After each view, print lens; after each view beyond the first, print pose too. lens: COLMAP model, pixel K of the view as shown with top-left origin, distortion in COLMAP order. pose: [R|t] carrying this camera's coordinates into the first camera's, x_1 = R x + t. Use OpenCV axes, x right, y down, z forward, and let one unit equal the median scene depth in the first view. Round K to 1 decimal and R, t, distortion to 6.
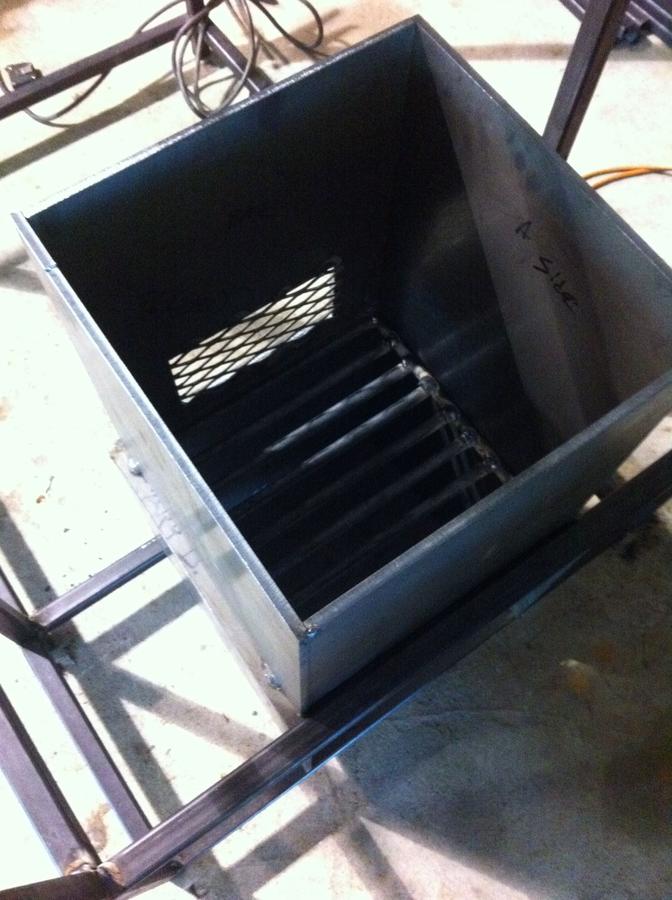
lens RADIAL K [[850.9, 0, 336.0], [0, 850.9, 450.0], [0, 0, 1]] dist [-0.015705, -0.014582]
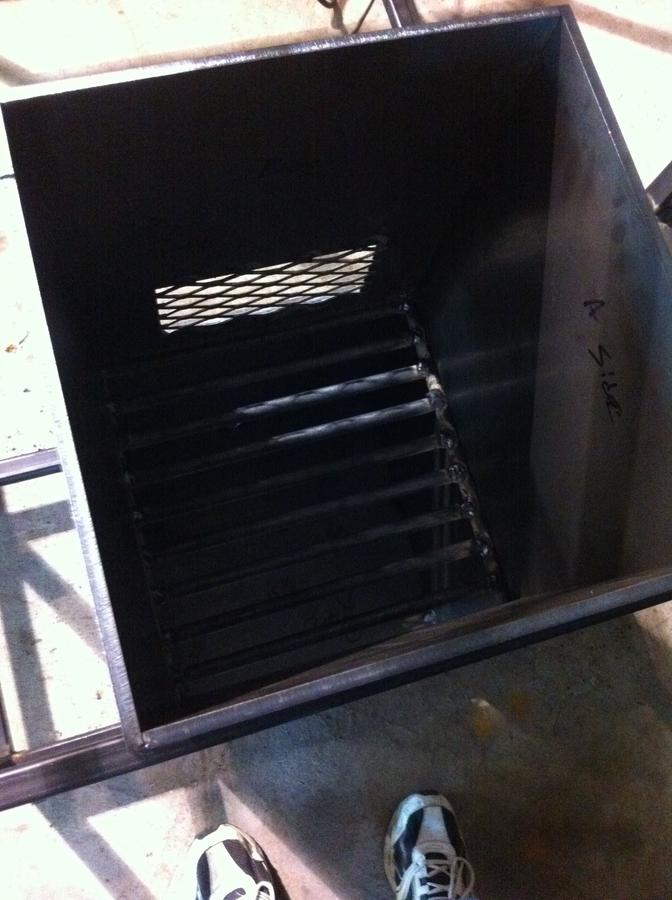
lens RADIAL K [[850.9, 0, 336.0], [0, 850.9, 450.0], [0, 0, 1]] dist [-0.015705, -0.014582]
pose [[0.940494, 0.339427, 0.016142, 0.013675], [-0.339125, 0.934518, 0.108027, -0.089471], [0.021583, -0.107072, 0.994017, 0.108953]]
